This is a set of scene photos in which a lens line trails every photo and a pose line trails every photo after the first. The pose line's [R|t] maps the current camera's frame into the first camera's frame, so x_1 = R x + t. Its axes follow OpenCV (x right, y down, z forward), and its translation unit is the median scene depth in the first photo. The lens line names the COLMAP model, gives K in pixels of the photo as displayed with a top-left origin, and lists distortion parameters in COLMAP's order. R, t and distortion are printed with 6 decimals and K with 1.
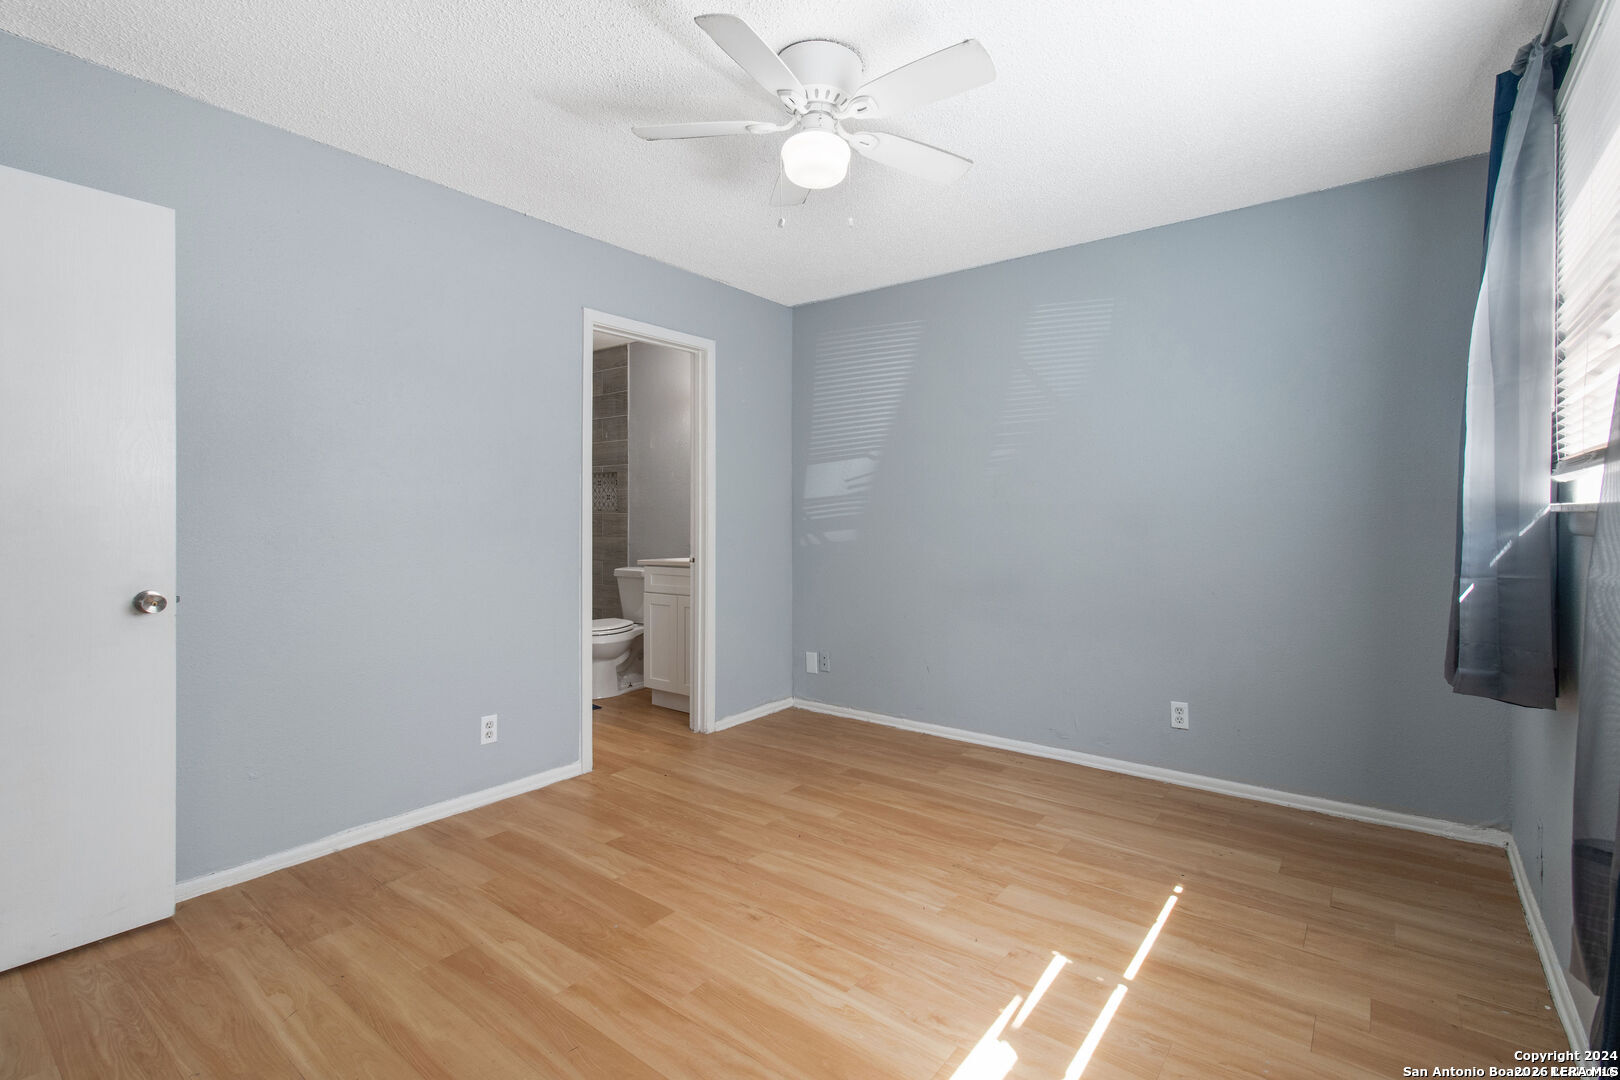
lens RADIAL K [[743.2, 0, 805.0], [0, 743.2, 533.2], [0, 0, 1]] dist [0.005517, -0.001430]
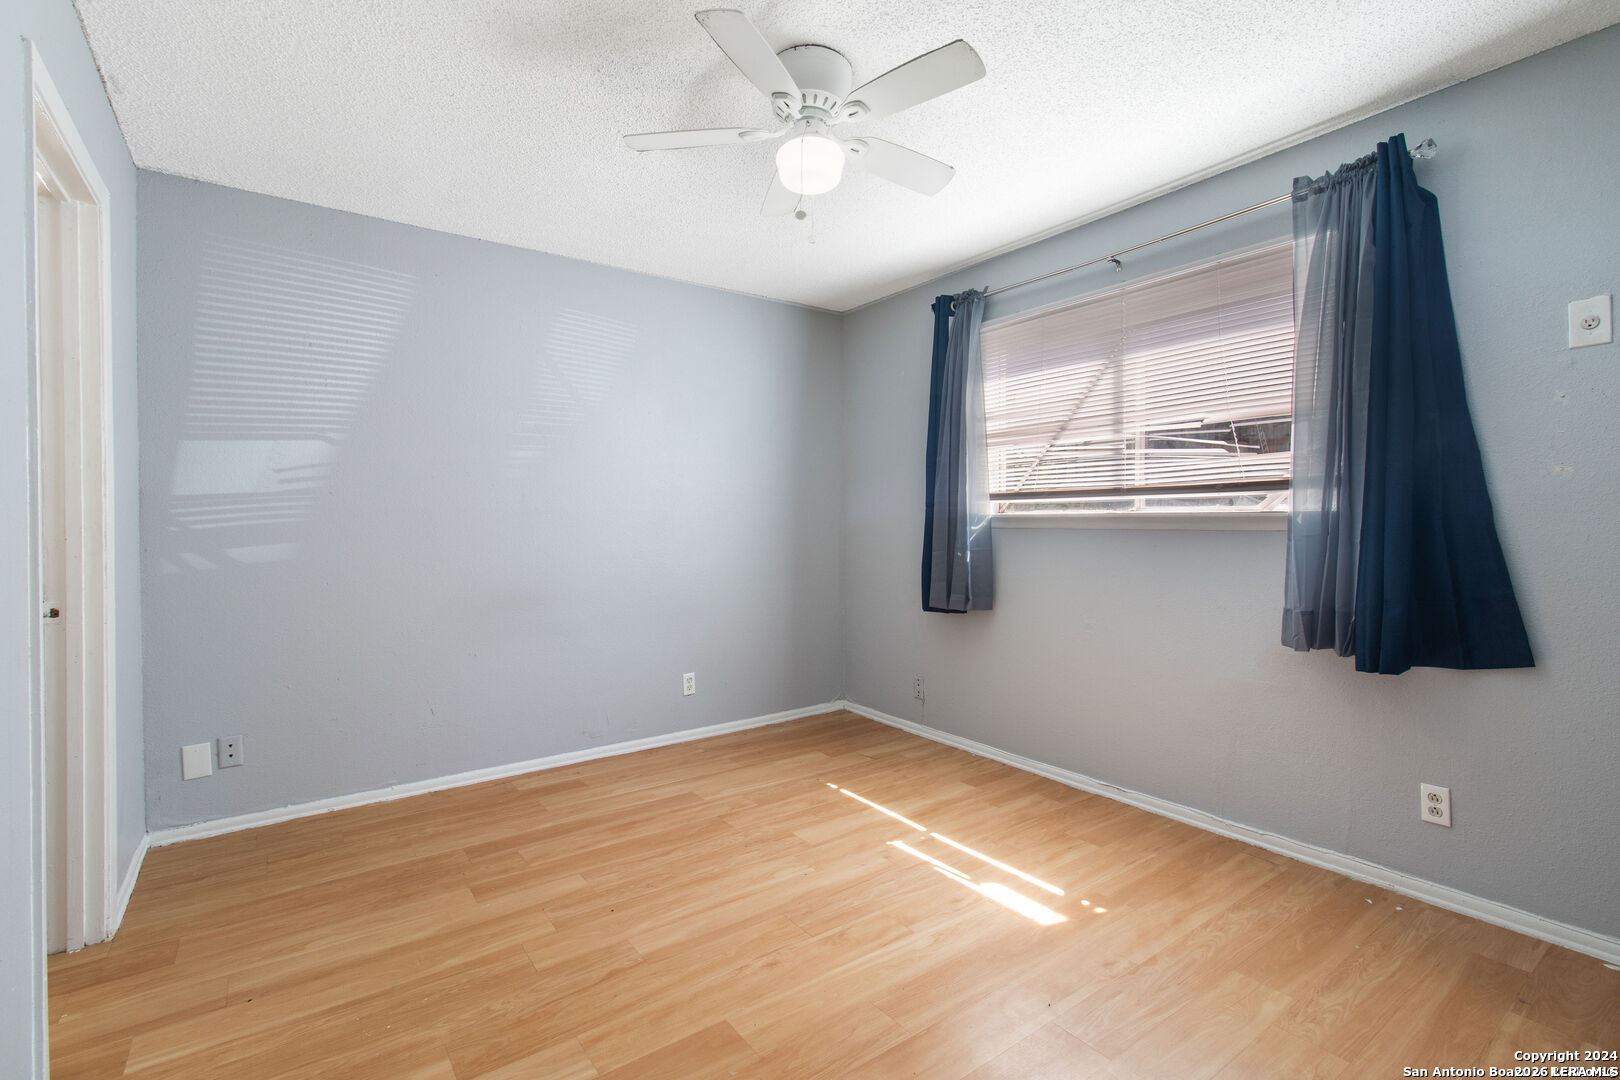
lens RADIAL K [[743.2, 0, 807.4], [0, 743.2, 540.8], [0, 0, 1]] dist [0.005517, -0.001430]
pose [[0.277487, -0.026488, 0.960364, -0.736715], [0.027291, 0.999434, 0.019680, -0.012239], [-0.960342, 0.020748, 0.278053, 0.561532]]
